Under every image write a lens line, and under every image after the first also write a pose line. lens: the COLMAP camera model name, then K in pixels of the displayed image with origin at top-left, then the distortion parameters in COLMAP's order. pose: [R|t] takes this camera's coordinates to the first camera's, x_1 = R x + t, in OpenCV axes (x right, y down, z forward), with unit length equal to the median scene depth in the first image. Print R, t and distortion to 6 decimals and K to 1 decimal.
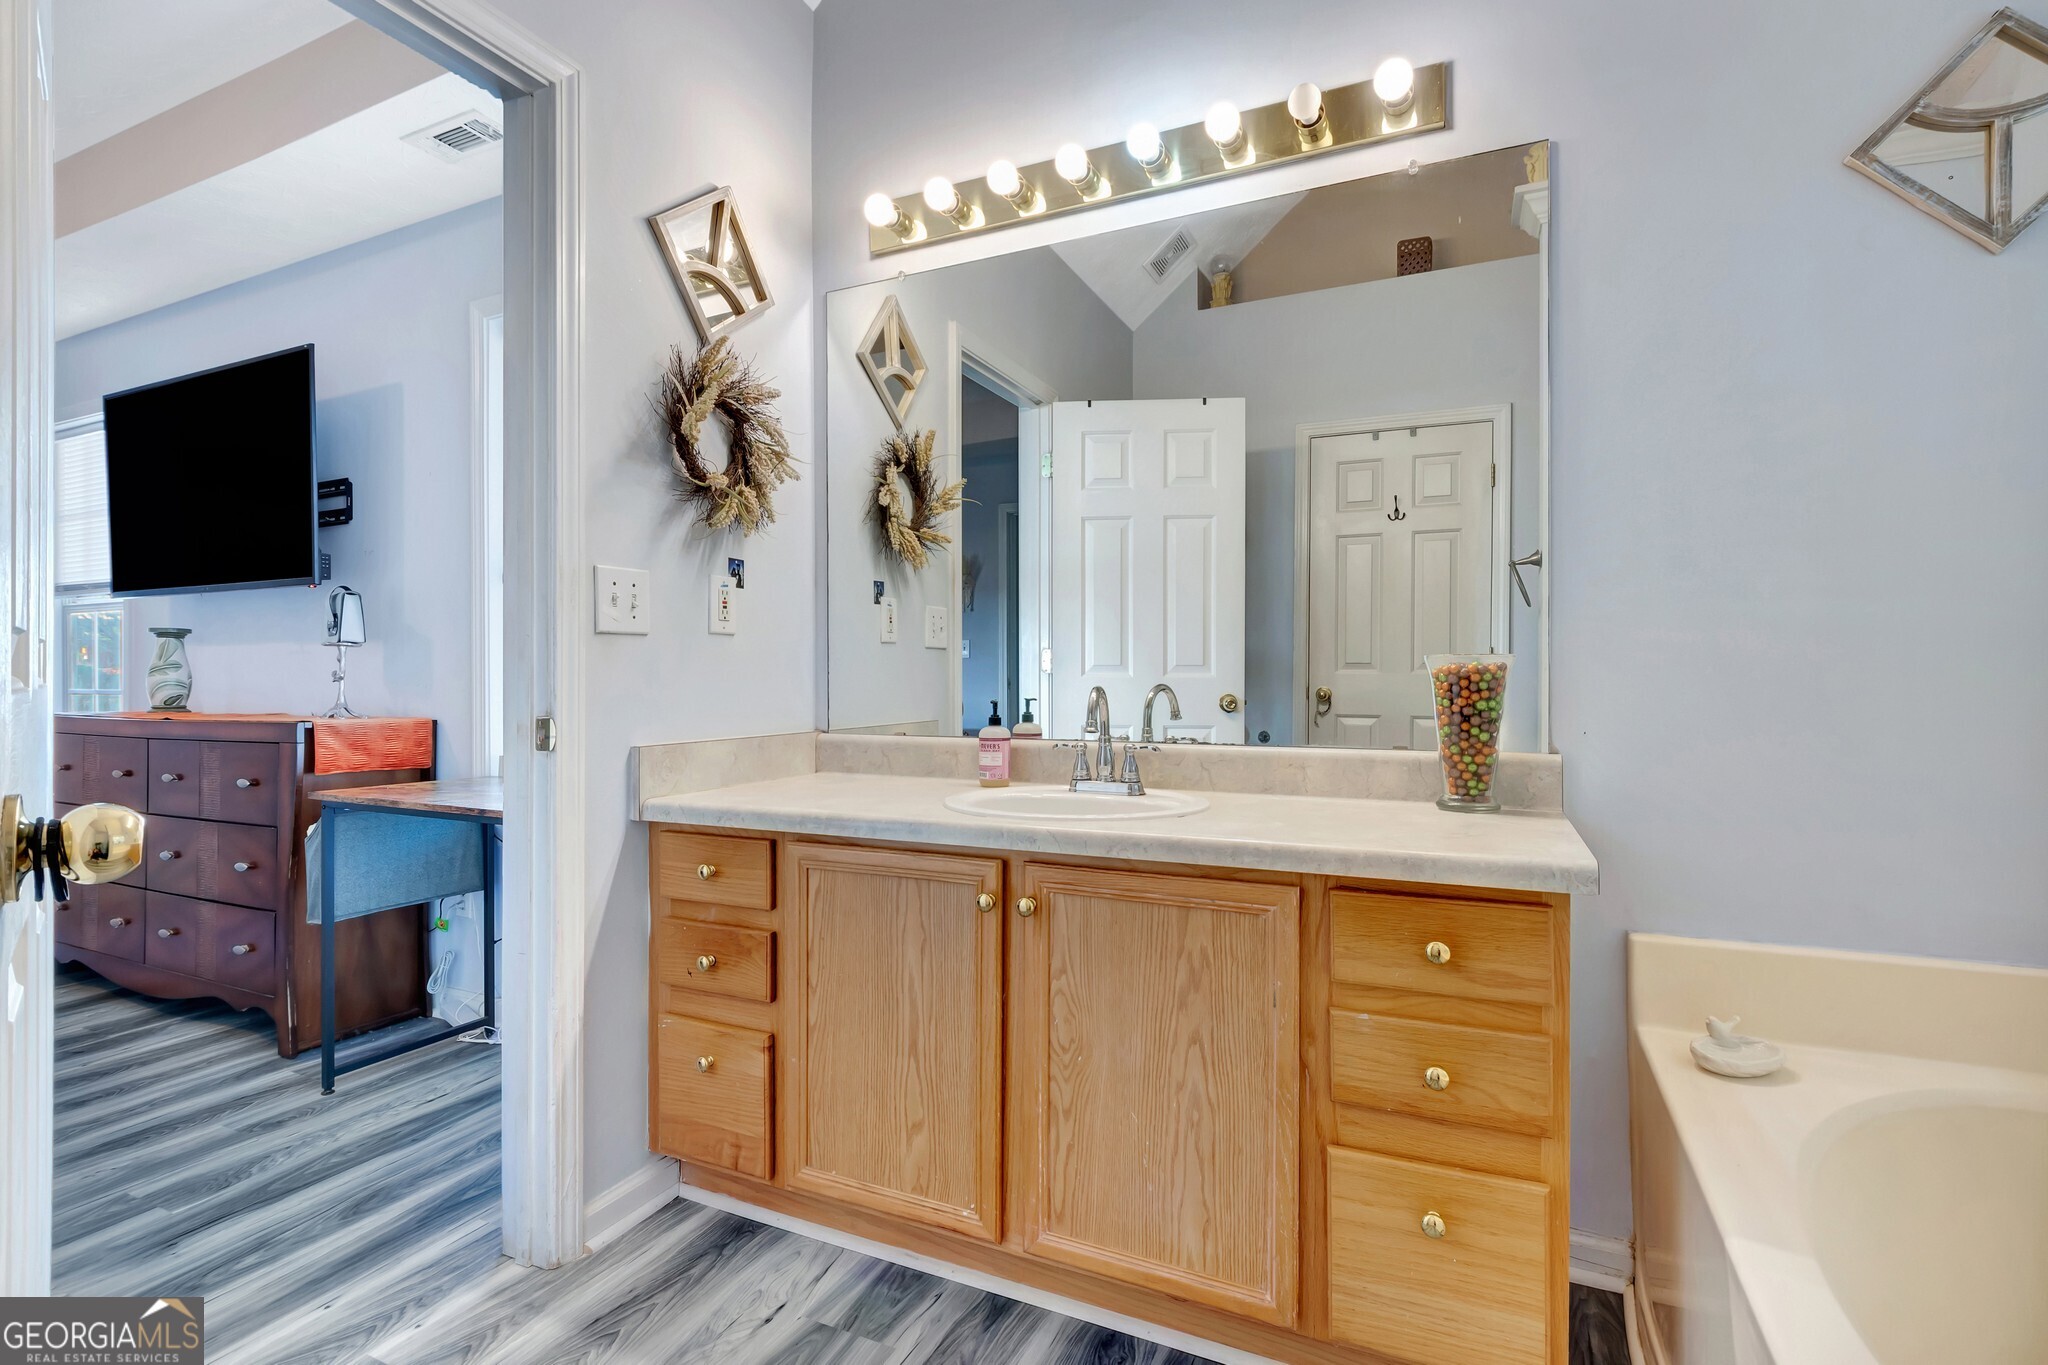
lens RADIAL K [[1018.3, 0, 1019.5], [0, 1018.3, 705.3], [0, 0, 1]] dist [0.002188, -0.000713]
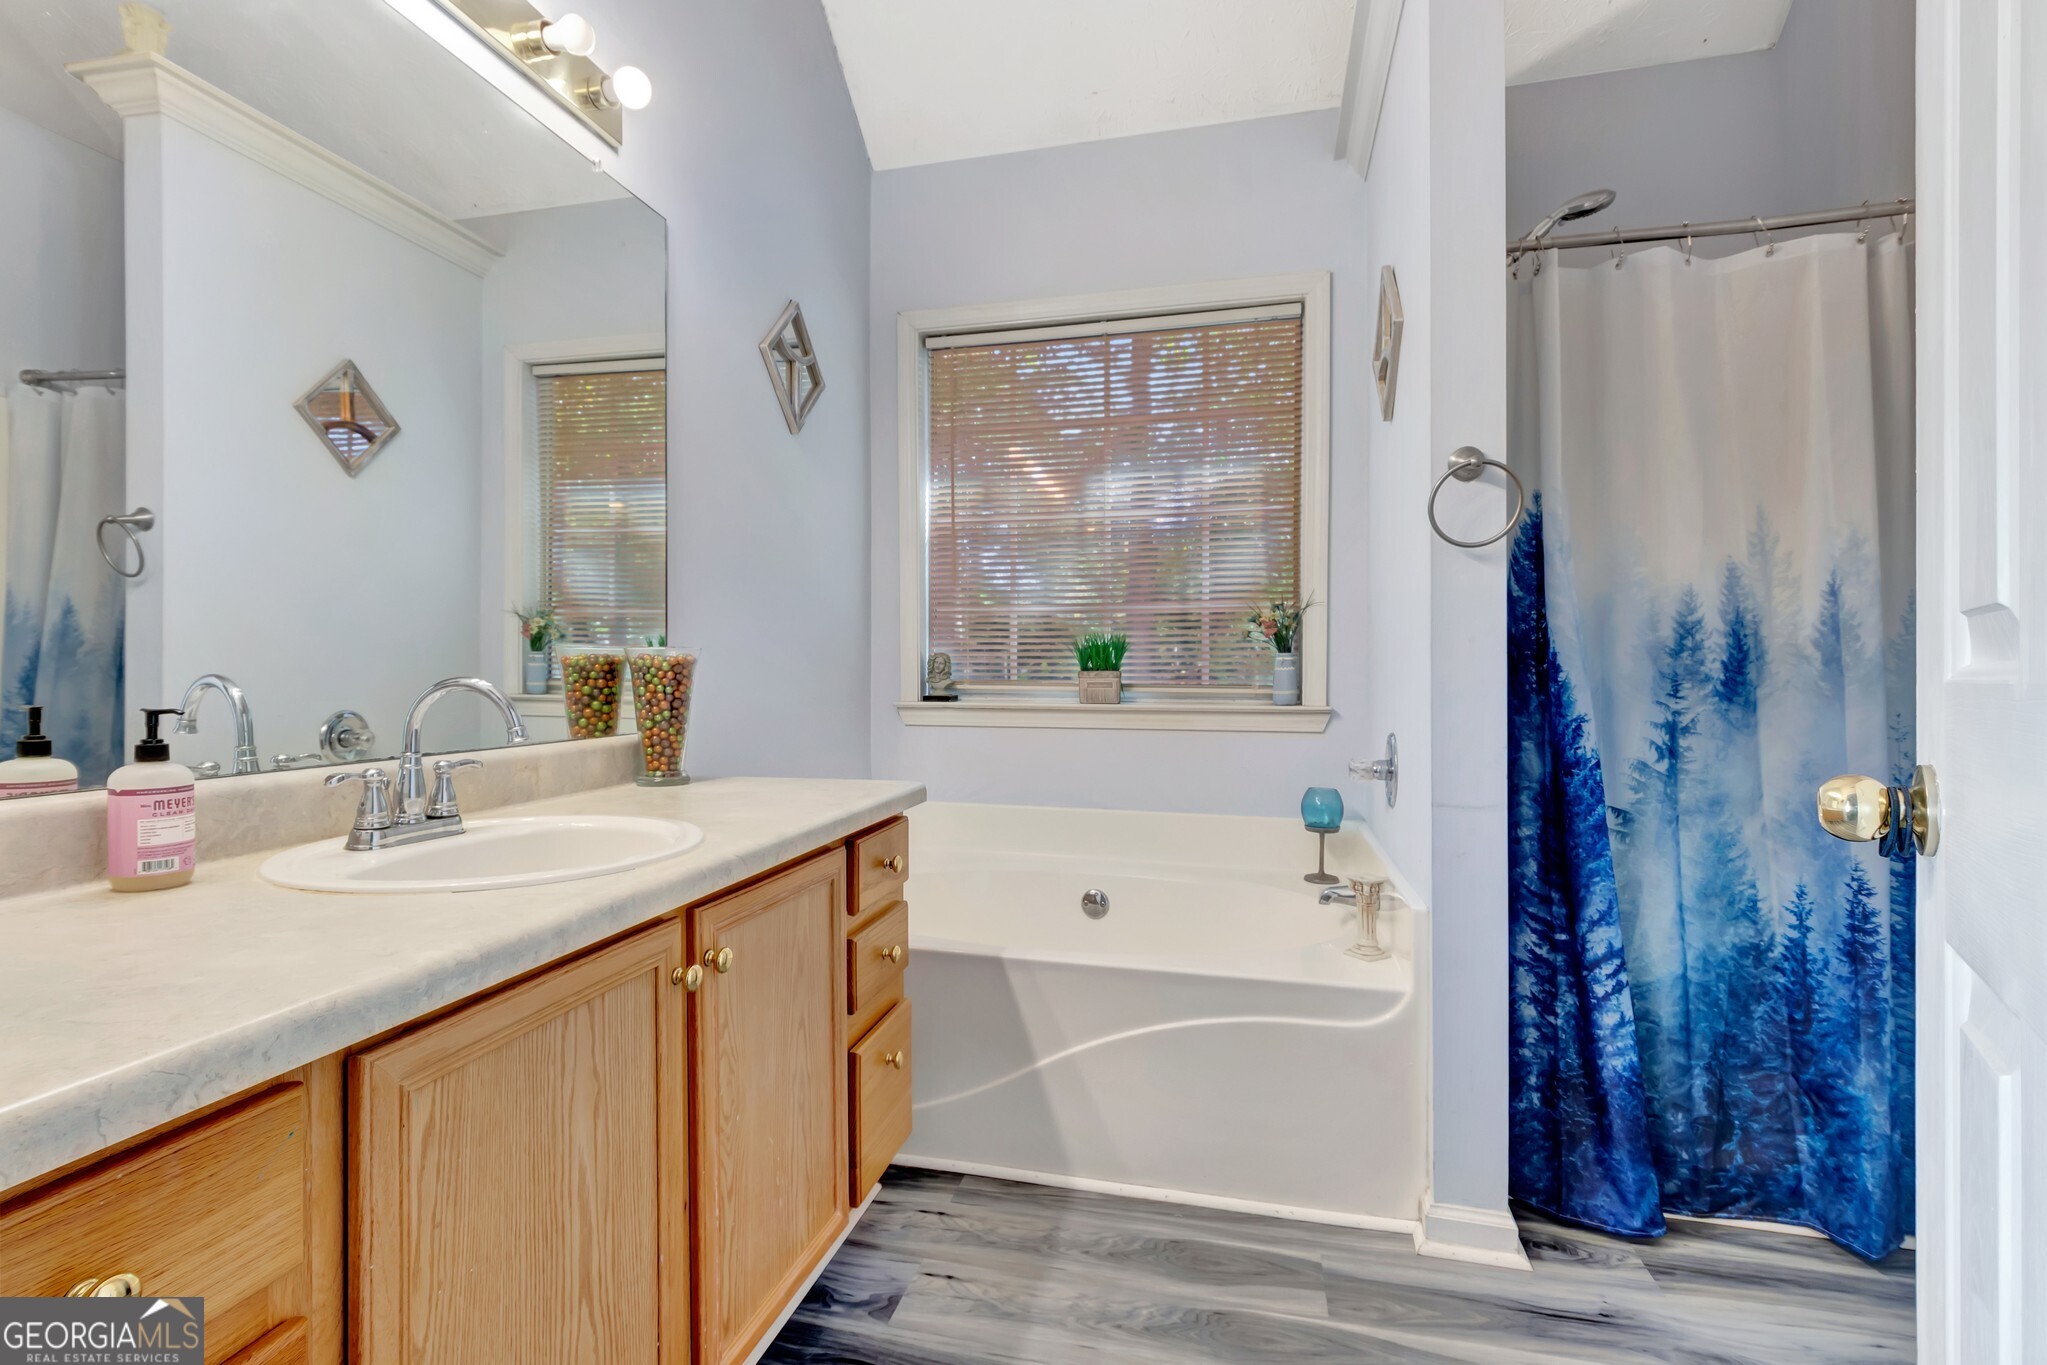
lens RADIAL K [[951.9, 0, 1023.5], [0, 951.9, 682.5], [0, 0, 1]] dist [0.002882, -0.016839]
pose [[-0.180933, -0.019614, 0.983300, -1.228036], [0.037864, 0.998921, 0.026892, -0.040584], [-0.982766, 0.042097, -0.179996, 1.467819]]
